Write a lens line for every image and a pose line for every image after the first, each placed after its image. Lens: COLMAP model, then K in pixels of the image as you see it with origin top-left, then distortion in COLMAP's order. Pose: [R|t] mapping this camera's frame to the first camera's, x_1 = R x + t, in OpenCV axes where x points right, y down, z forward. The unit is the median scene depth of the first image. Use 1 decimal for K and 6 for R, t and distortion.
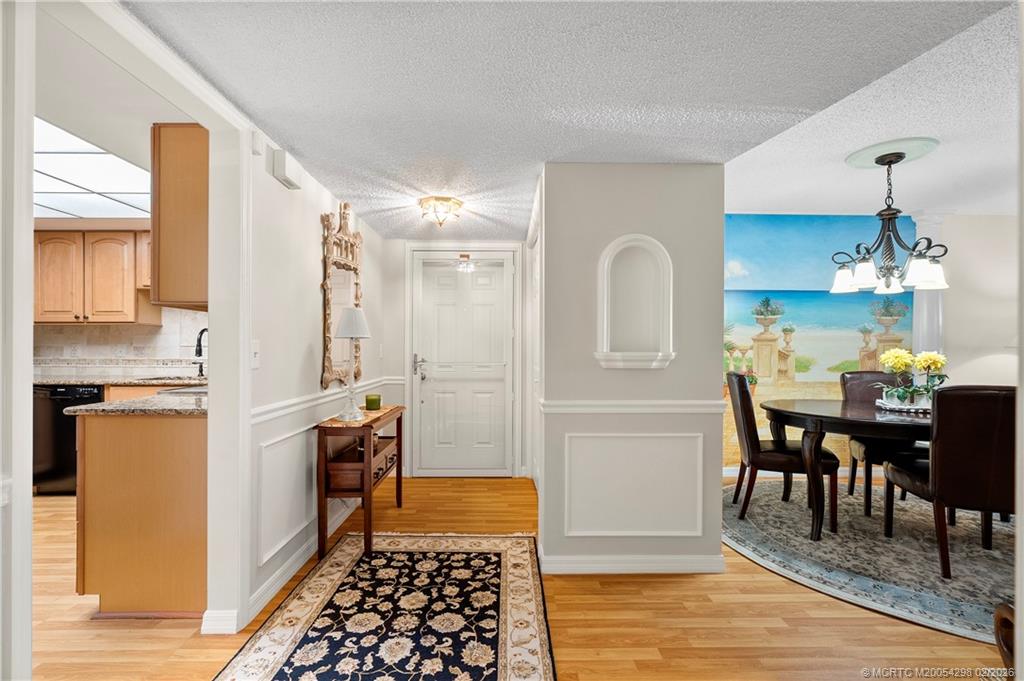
lens RADIAL K [[467.7, 0, 512.7], [0, 467.7, 344.5], [0, 0, 1]] dist [0.000924, 0.000139]
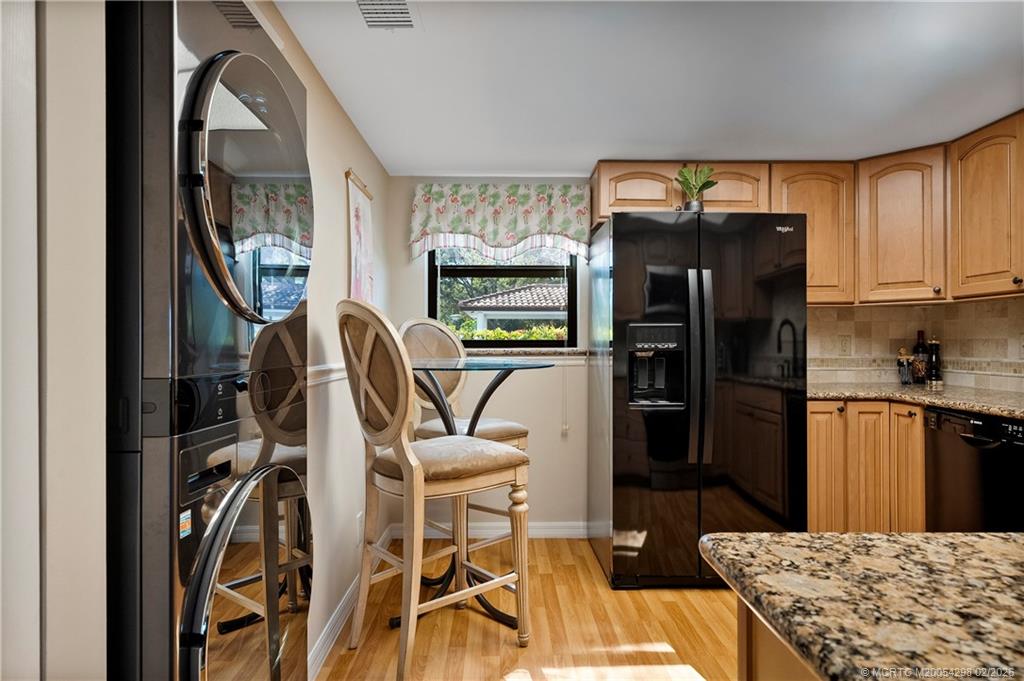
lens RADIAL K [[575.3, 0, 512.0], [0, 575.3, 340.5], [0, 0, 1]] dist [0.002074, 0.001385]
pose [[0.002259, -0.005945, -0.999980, -0.287245], [0.002887, 0.999978, -0.005938, 0.008043], [0.999993, -0.002874, 0.002276, 0.422575]]
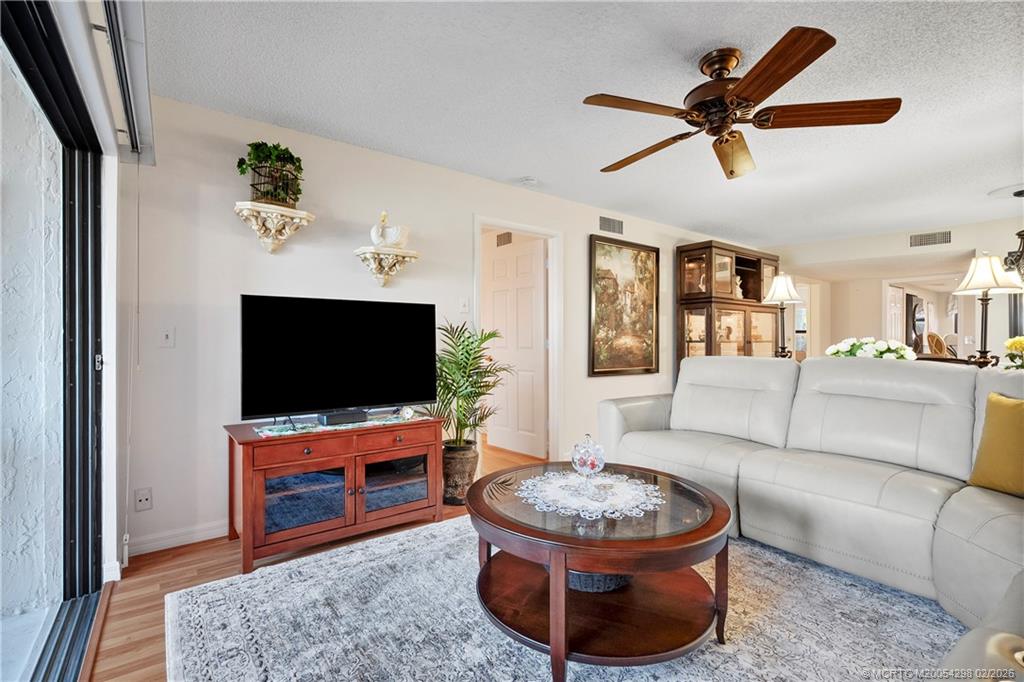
lens RADIAL K [[461.8, 0, 512.0], [0, 461.8, 341.0], [0, 0, 1]] dist [-0.000600, -0.000128]
pose [[-0.810310, -0.002434, -0.585997, 1.921234], [-0.001793, 0.999997, -0.001674, 0.018843], [0.585999, -0.000306, -0.810312, 0.856816]]
